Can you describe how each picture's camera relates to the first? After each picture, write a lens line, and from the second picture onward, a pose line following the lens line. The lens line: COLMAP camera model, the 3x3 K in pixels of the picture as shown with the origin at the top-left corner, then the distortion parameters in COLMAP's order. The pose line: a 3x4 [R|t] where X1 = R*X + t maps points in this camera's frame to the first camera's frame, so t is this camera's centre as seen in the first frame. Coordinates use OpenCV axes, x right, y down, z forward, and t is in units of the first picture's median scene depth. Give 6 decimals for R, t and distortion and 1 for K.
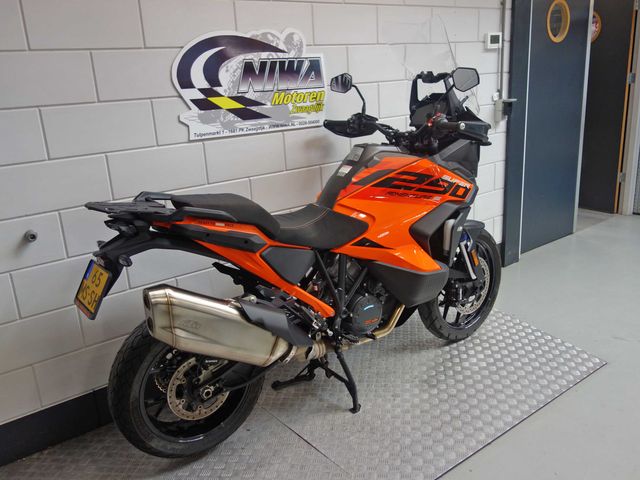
lens RADIAL K [[551.5, 0, 320.0], [0, 551.5, 240.0], [0, 0, 1]] dist [-0.004933, -0.005910]
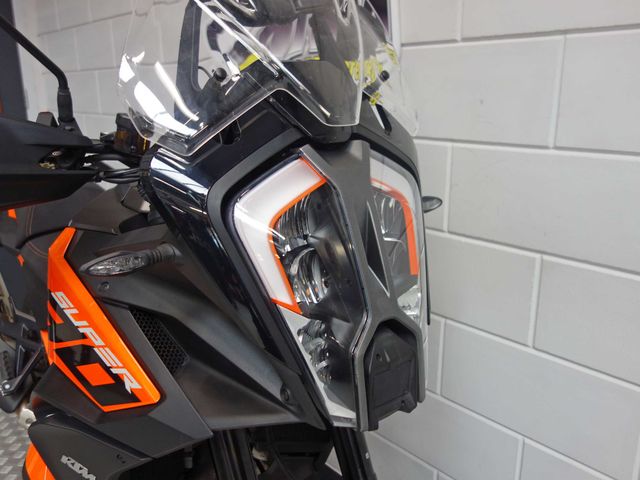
lens RADIAL K [[551.5, 0, 320.0], [0, 551.5, 240.0], [0, 0, 1]] dist [-0.004933, -0.005910]
pose [[0.087608, 0.315202, -0.944972, 0.508070], [-0.289676, 0.915687, 0.278578, -0.265880], [0.953107, 0.249330, 0.171528, 0.988888]]
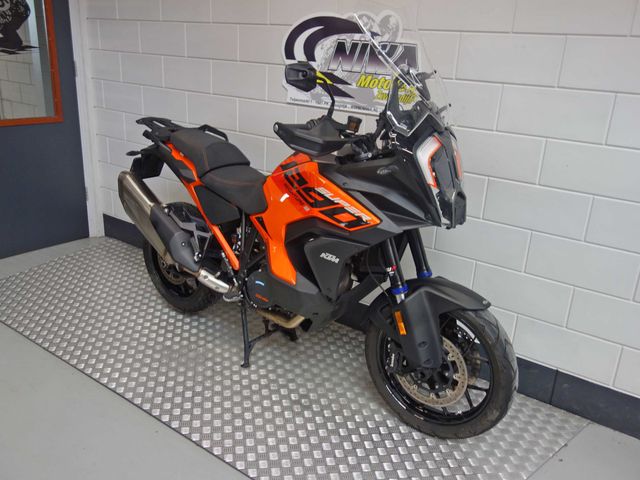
lens RADIAL K [[551.5, 0, 320.0], [0, 551.5, 240.0], [0, 0, 1]] dist [-0.004933, -0.005910]
pose [[0.295667, 0.385303, -0.874141, 0.919902], [-0.340097, 0.897554, 0.280590, -0.259445], [0.892701, 0.214332, 0.396418, 0.610828]]
